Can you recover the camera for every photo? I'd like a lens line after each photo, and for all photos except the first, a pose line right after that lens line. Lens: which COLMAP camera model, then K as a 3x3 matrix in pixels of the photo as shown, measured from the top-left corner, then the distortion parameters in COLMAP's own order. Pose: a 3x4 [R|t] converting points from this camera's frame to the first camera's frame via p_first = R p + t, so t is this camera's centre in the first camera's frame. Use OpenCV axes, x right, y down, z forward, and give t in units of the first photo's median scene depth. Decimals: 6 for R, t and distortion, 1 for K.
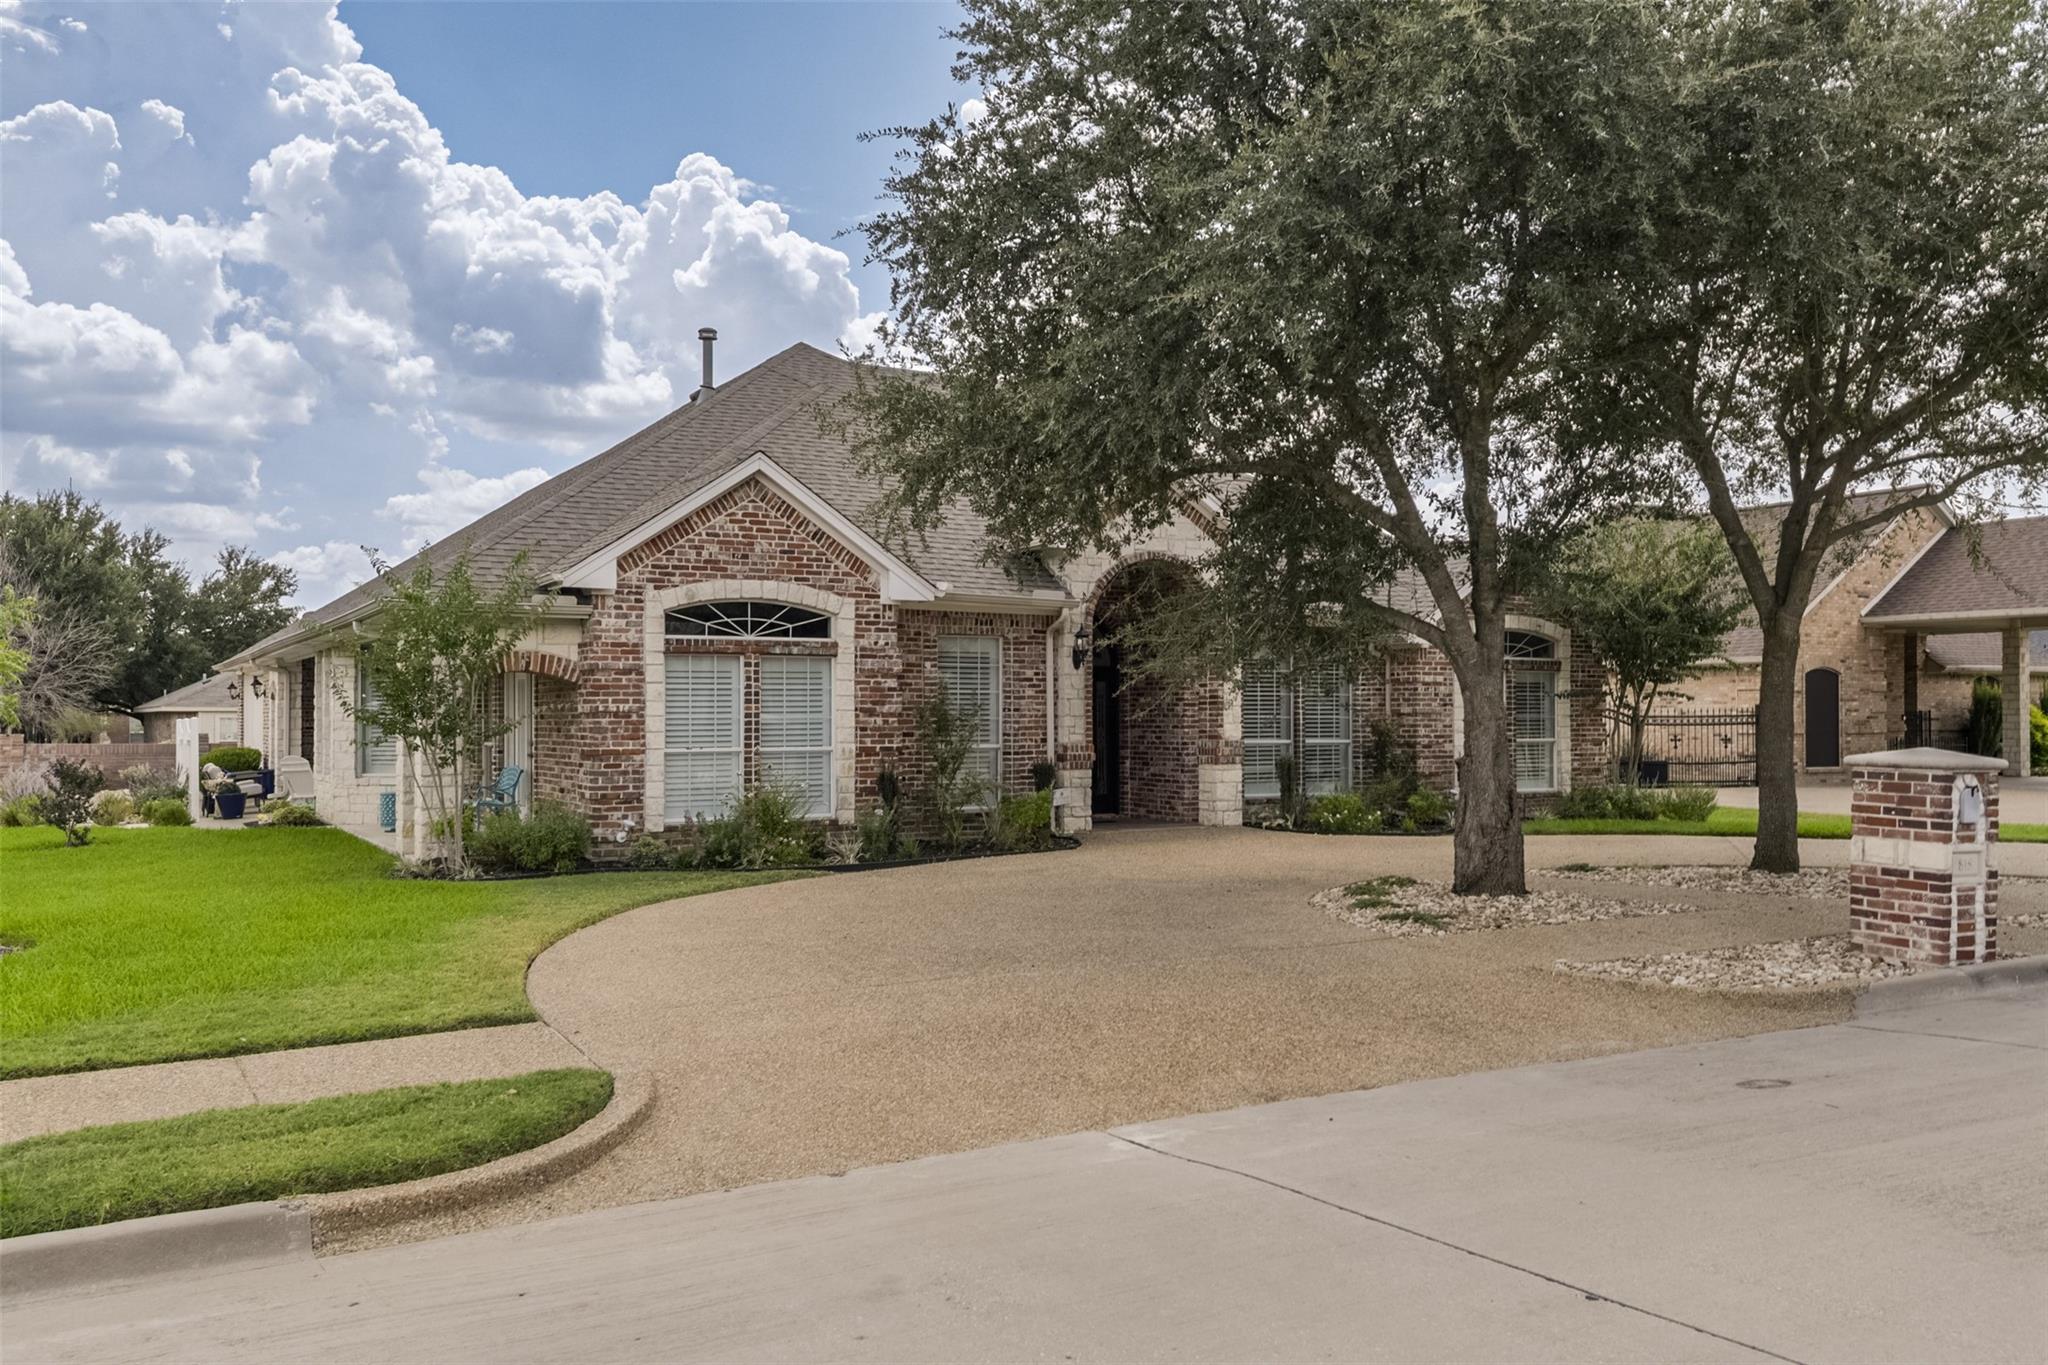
lens RADIAL K [[1678.4, 0, 1024.0], [0, 1678.4, 682.5], [0, 0, 1]] dist [0.082261, 0.004691]
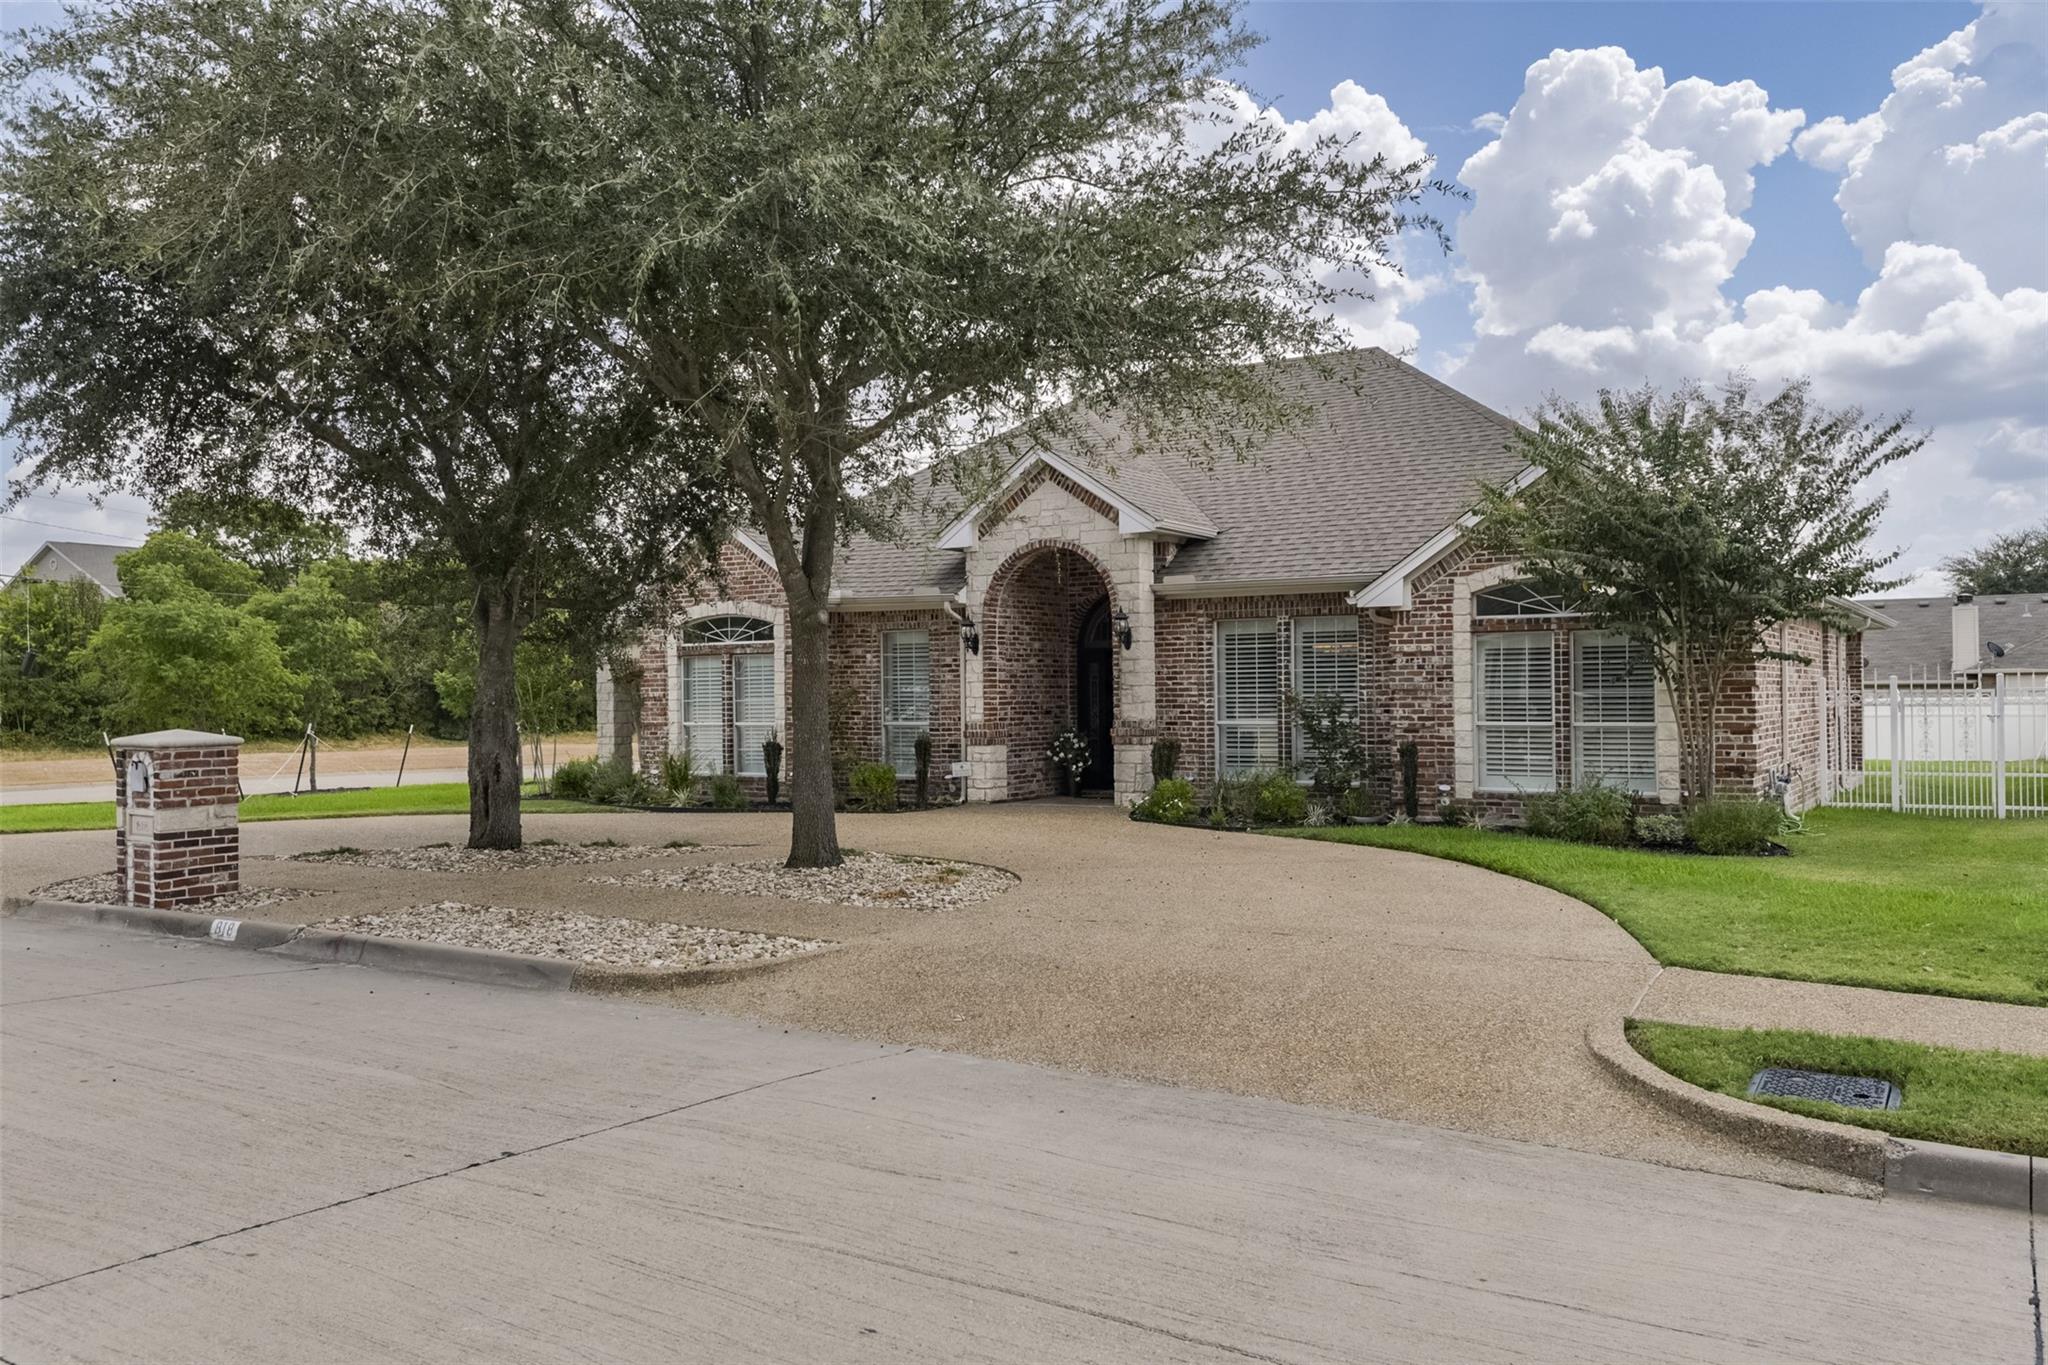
lens RADIAL K [[1557.5, 0, 1024.0], [0, 1557.5, 682.5], [0, 0, 1]] dist [-0.000016, -0.000623]
pose [[0.446932, -0.012031, -0.894487, 1.055193], [0.026376, 0.999652, -0.000267, 0.012365], [0.894179, -0.023474, 0.447094, 0.622171]]
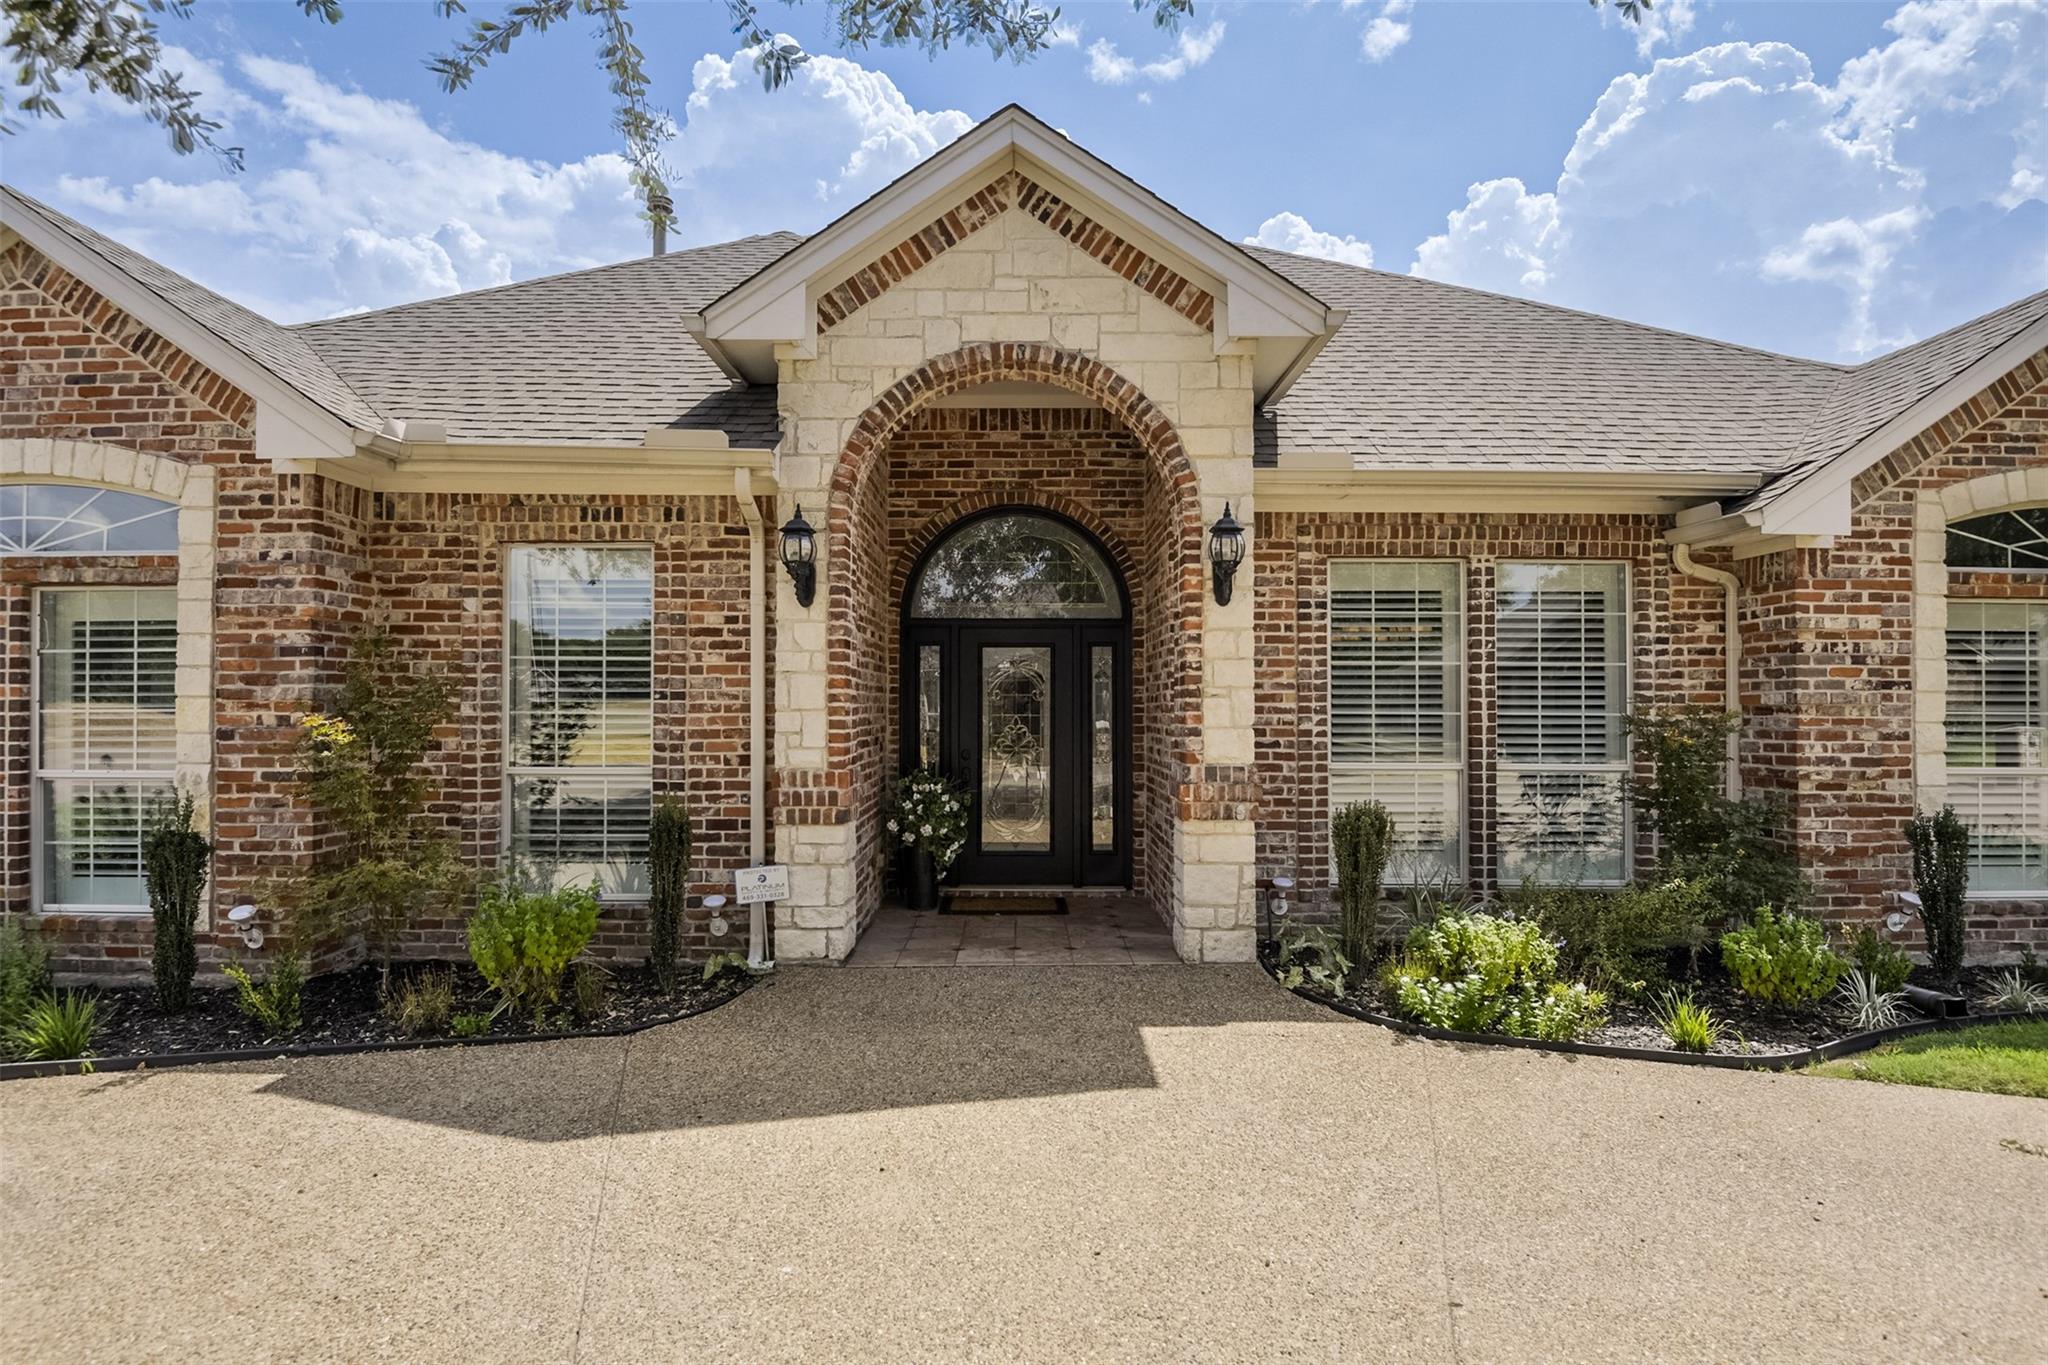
lens RADIAL K [[1110.4, 0, 1024.0], [0, 1110.4, 682.5], [0, 0, 1]] dist [0.002848, -0.029631]
pose [[0.861744, -0.006082, -0.507306, 0.259731], [0.006340, 0.999979, -0.001218, 0.014671], [0.507303, -0.002167, 0.861765, 0.839787]]
